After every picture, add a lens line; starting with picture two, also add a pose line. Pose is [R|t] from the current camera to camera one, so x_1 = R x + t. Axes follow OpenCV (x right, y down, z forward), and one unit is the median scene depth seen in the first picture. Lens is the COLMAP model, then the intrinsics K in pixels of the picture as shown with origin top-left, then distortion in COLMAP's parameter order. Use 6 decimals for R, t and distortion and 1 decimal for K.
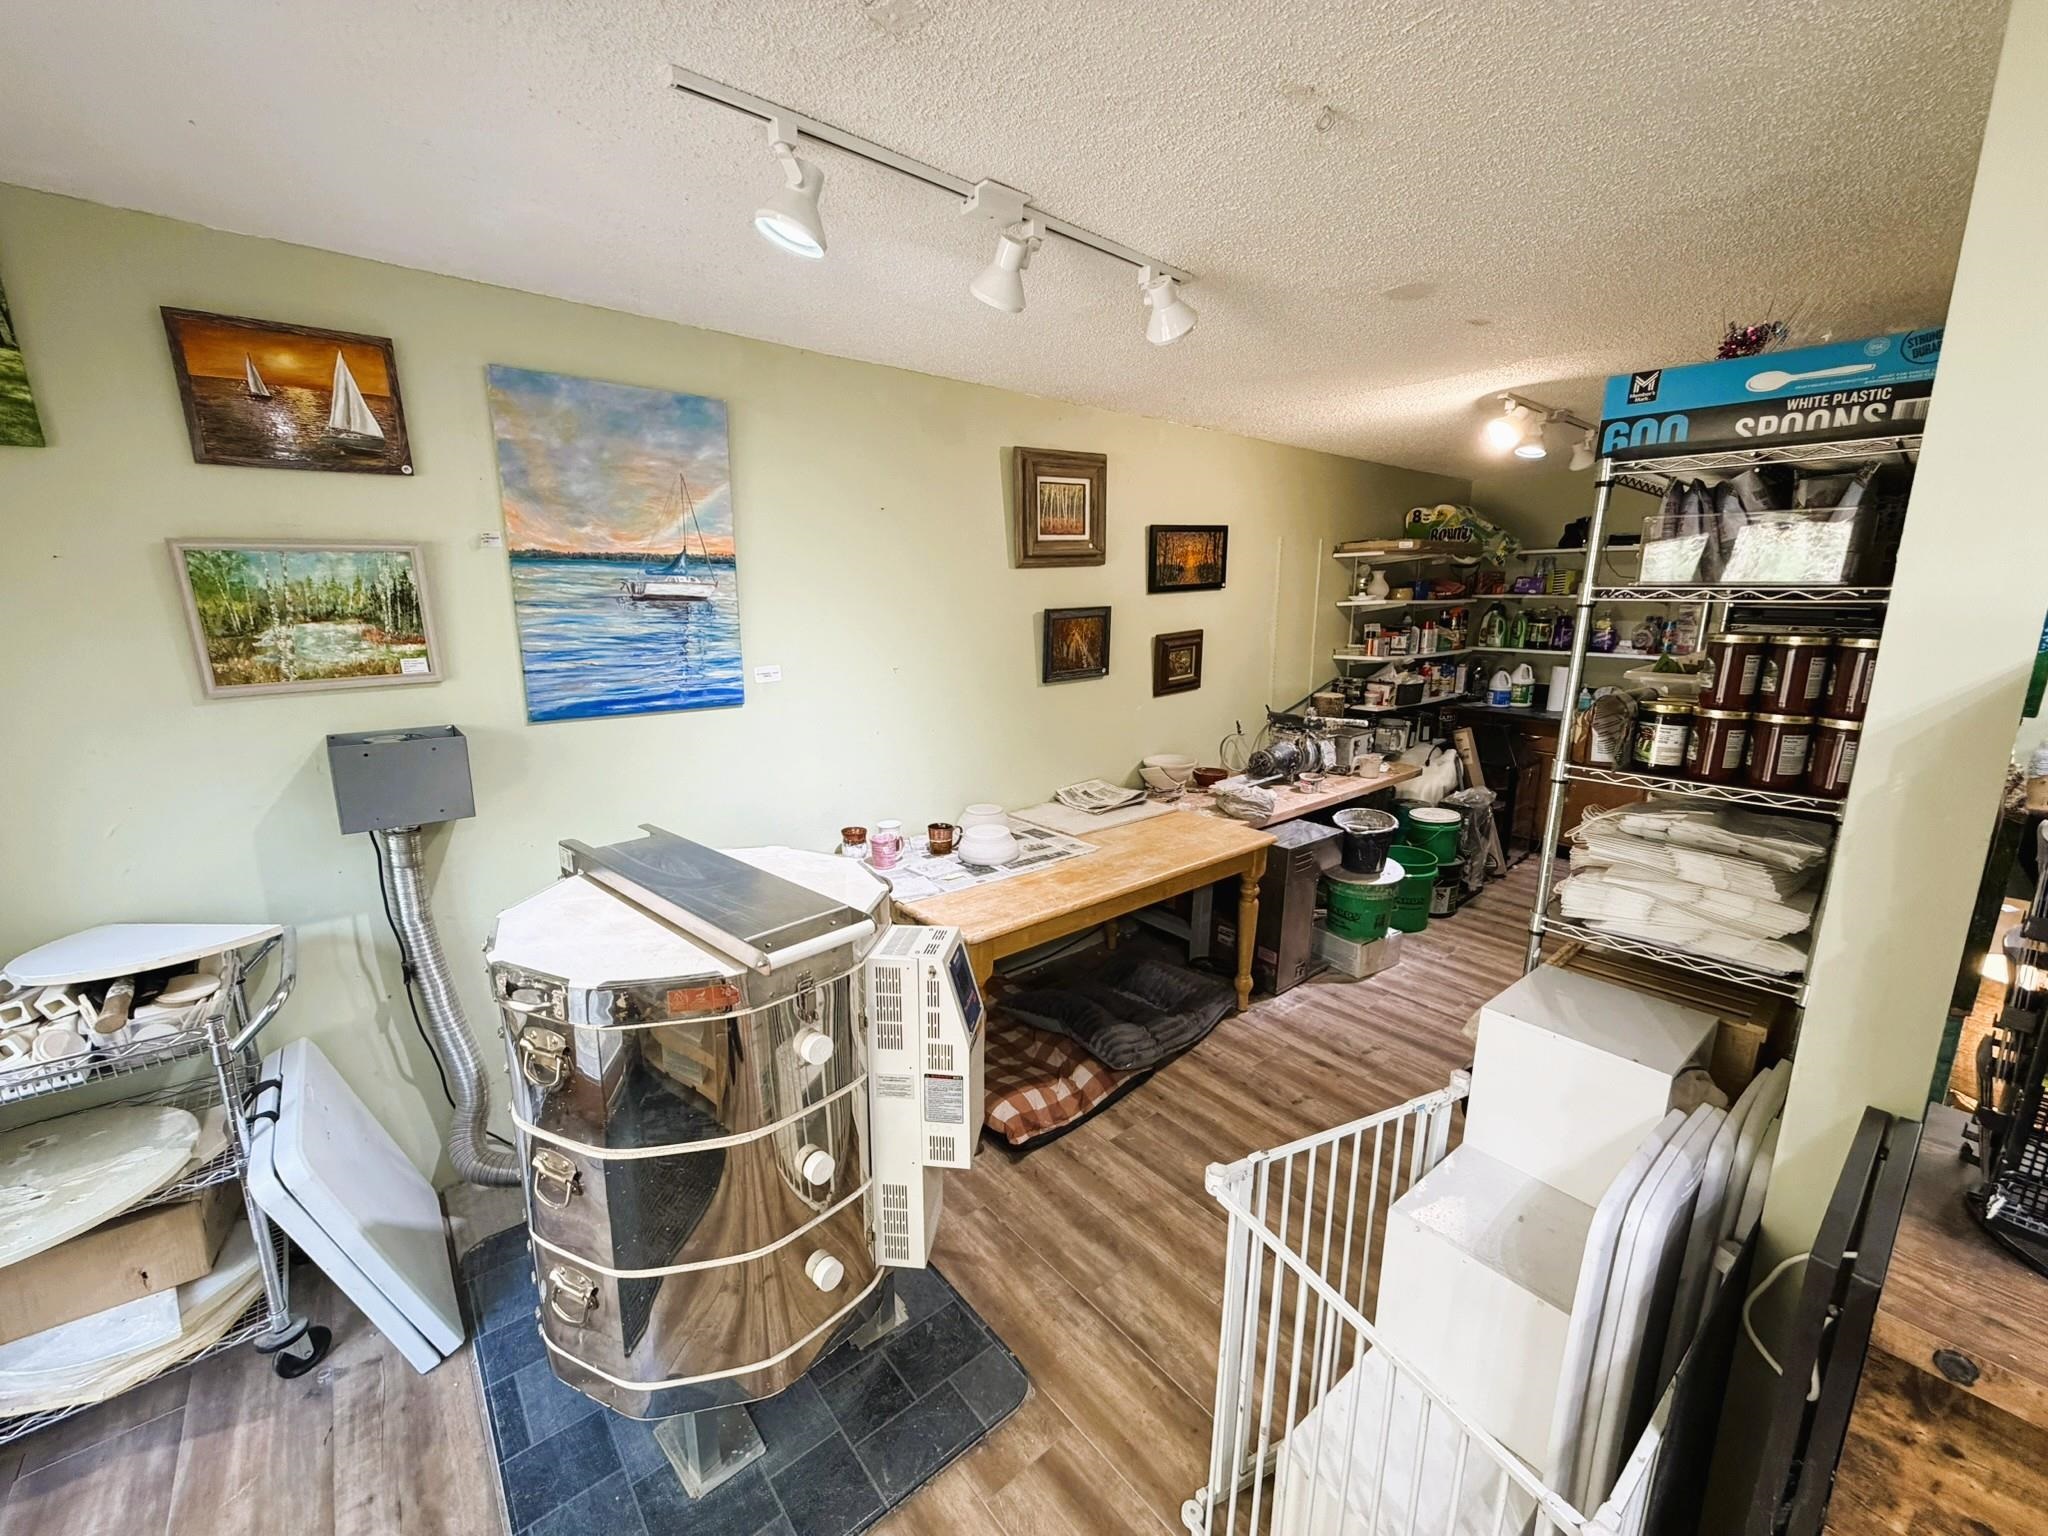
lens RADIAL K [[818.6, 0, 1016.9], [0, 818.6, 767.8], [0, 0, 1]] dist [0.000796, -0.000057]
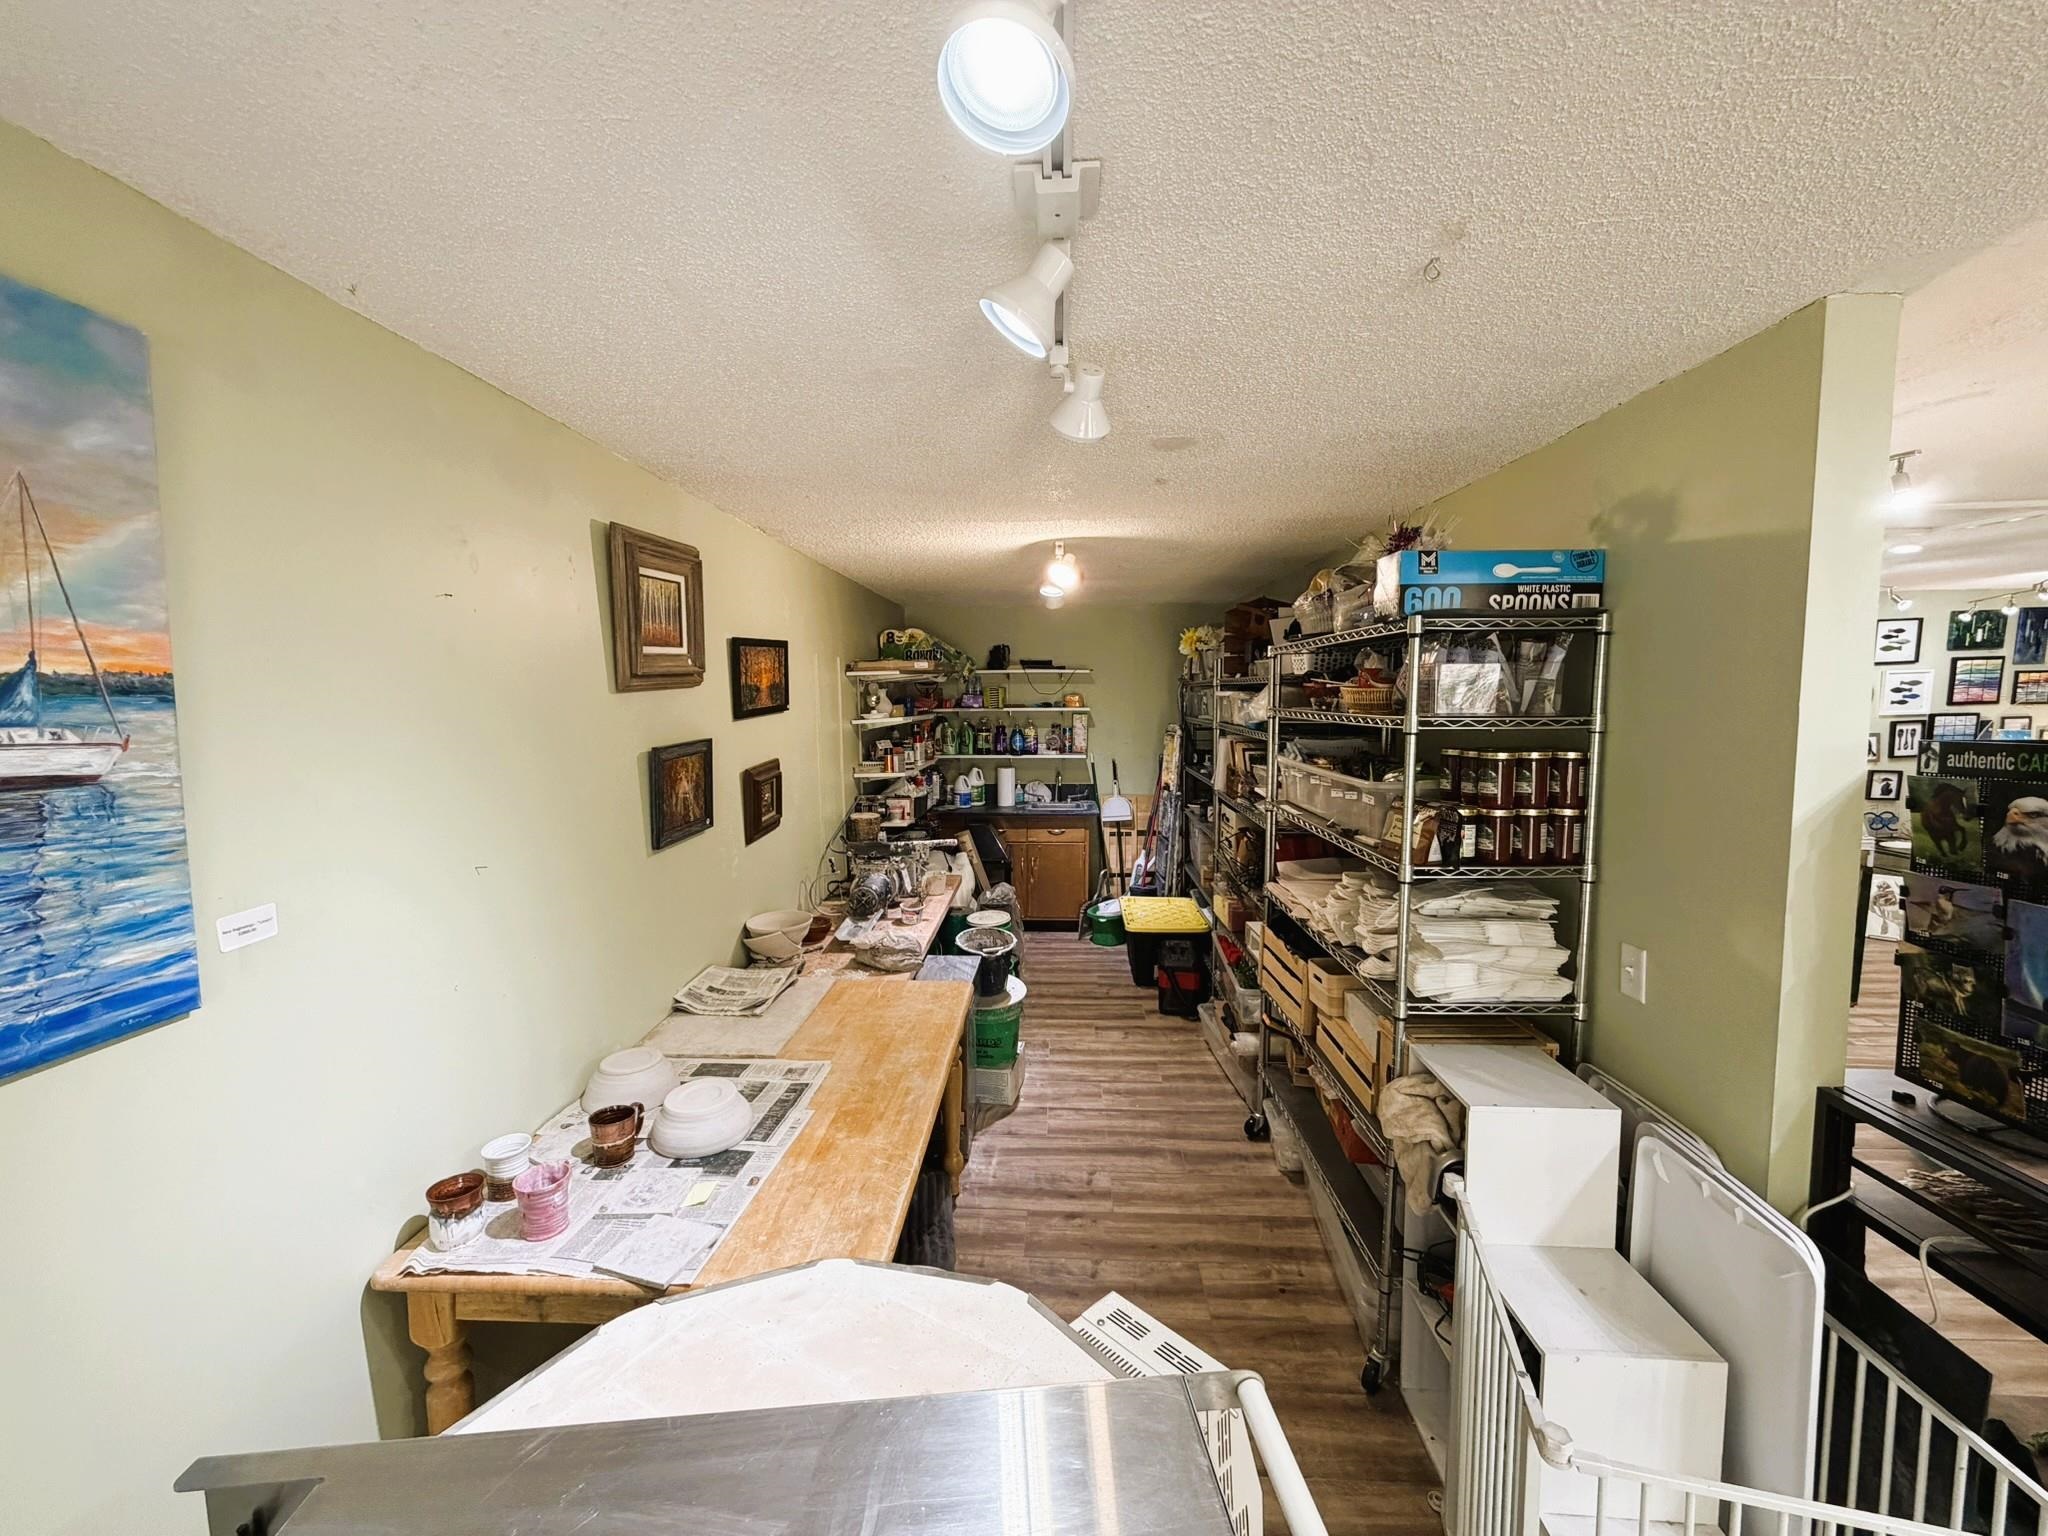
lens RADIAL K [[818.6, 0, 1016.9], [0, 818.6, 767.8], [0, 0, 1]] dist [0.000796, -0.000057]
pose [[0.678048, -0.071588, 0.731524, -0.321318], [0.164631, 0.984751, -0.056227, -0.099570], [-0.716344, 0.158556, 0.679494, 0.344200]]
